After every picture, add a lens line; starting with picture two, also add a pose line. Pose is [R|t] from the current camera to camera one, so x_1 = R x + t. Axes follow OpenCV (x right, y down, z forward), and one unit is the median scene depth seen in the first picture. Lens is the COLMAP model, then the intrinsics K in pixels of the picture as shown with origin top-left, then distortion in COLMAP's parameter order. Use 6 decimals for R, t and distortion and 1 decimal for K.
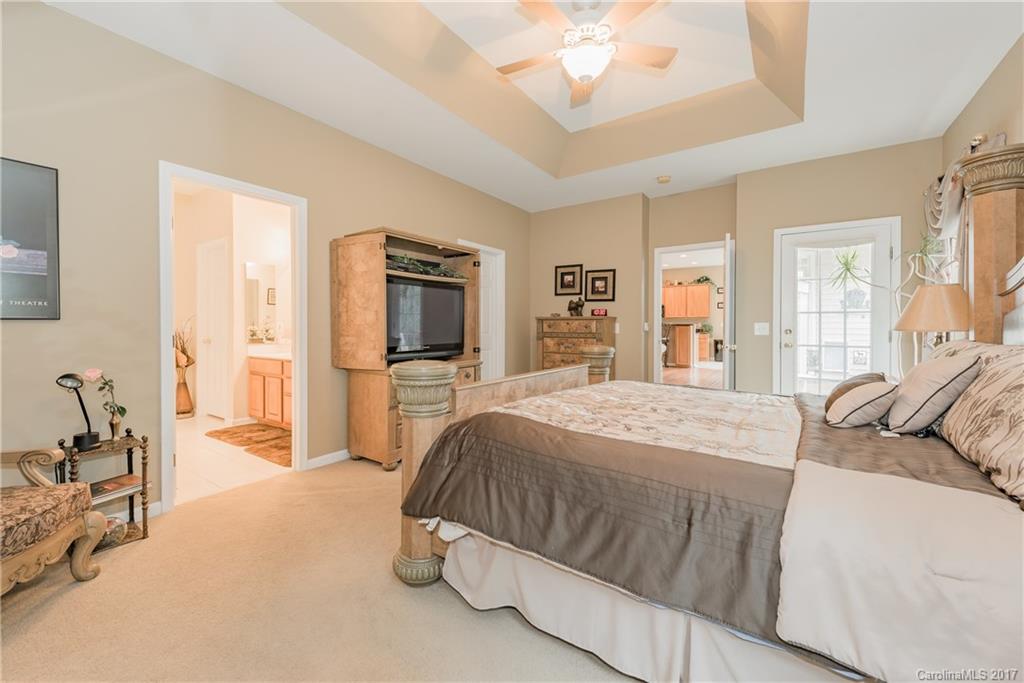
lens RADIAL K [[406.1, 0, 516.5], [0, 406.1, 336.6], [0, 0, 1]] dist [0.009129, -0.000390]
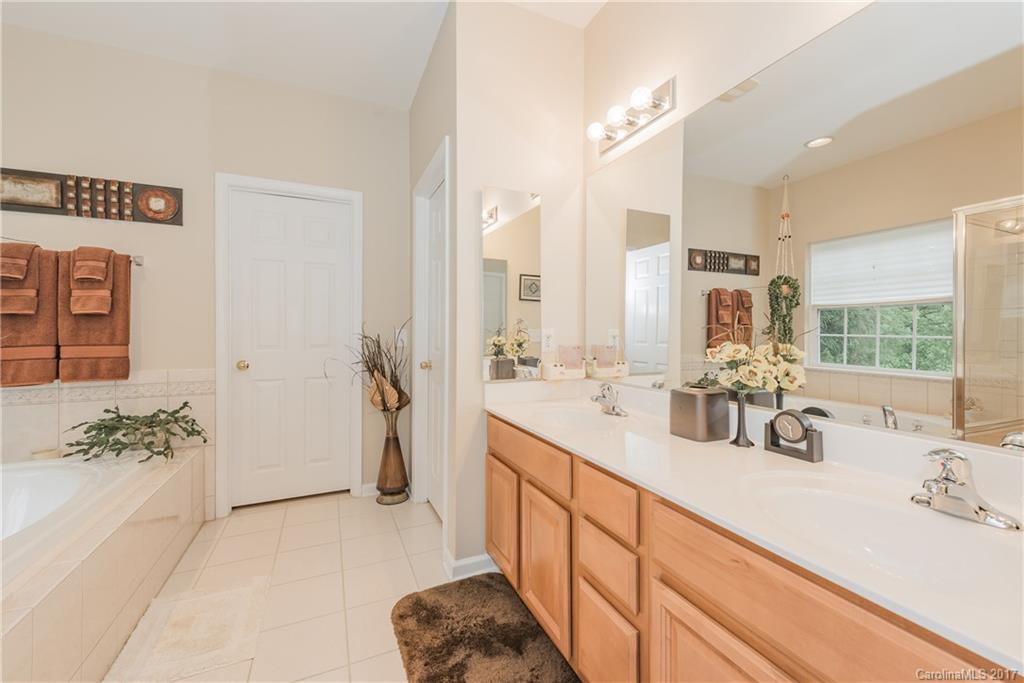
lens RADIAL K [[406.1, 0, 508.8], [0, 406.1, 337.7], [0, 0, 1]] dist [0.009129, -0.000390]
pose [[0.850433, 0.002113, -0.526079, -0.388282], [-0.011545, 0.999826, -0.014647, -0.018543], [0.525956, 0.018530, 0.850310, 0.606601]]
